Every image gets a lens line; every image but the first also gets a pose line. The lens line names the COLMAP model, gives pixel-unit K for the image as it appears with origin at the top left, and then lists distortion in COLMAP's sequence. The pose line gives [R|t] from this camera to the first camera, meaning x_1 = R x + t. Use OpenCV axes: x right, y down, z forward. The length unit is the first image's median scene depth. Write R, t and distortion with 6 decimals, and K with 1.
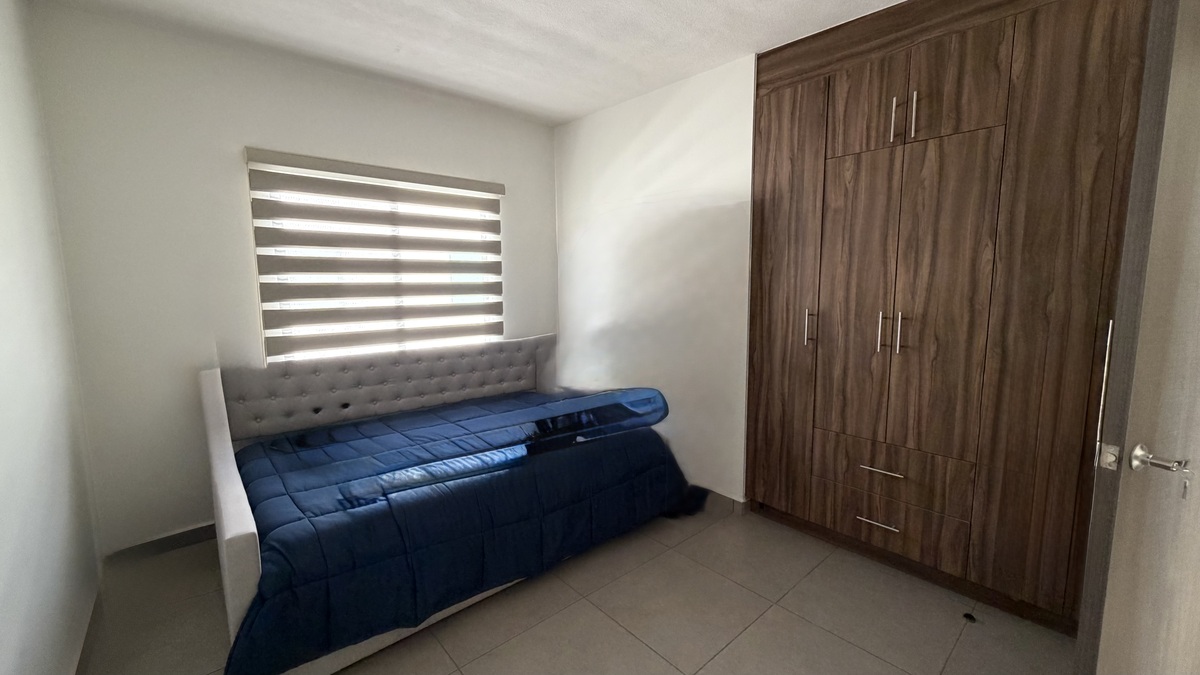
lens RADIAL K [[474.3, 0, 596.8], [0, 474.3, 332.9], [0, 0, 1]] dist [-0.000608, 0.000479]
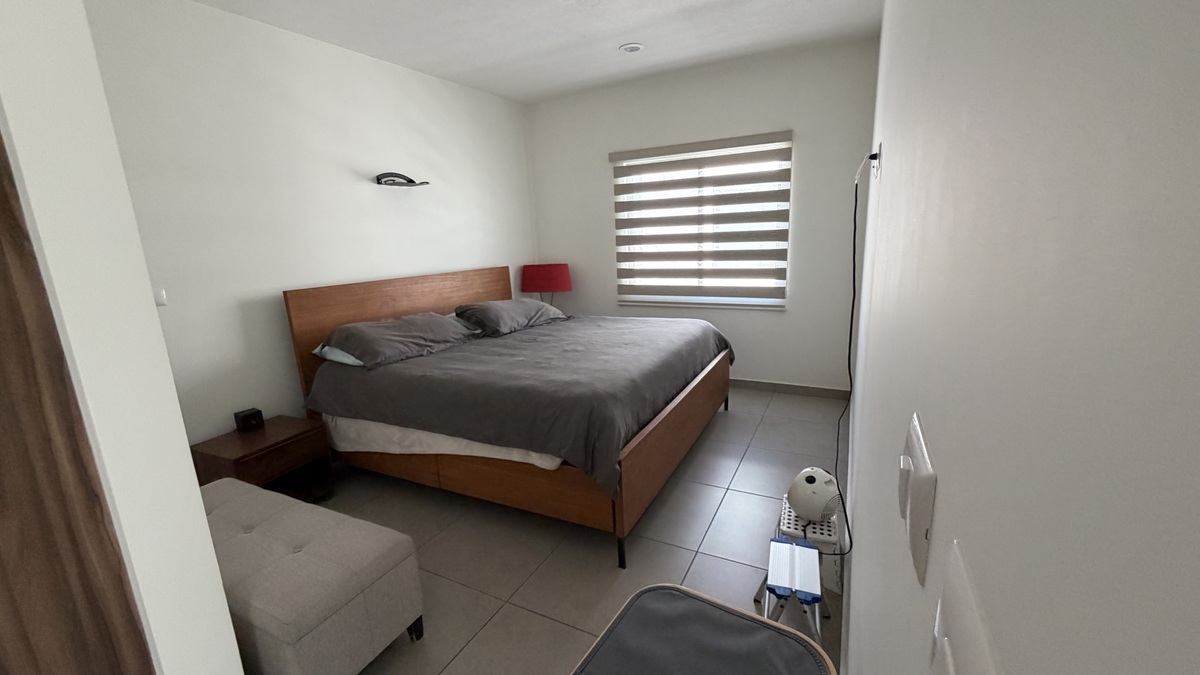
lens RADIAL K [[474.3, 0, 603.6], [0, 474.3, 339.2], [0, 0, 1]] dist [-0.000608, 0.000479]
pose [[0.361229, 0.182252, -0.914493, 1.455374], [-0.075348, 0.983212, 0.166184, -0.031114], [0.929428, 0.008875, 0.368897, 0.568434]]
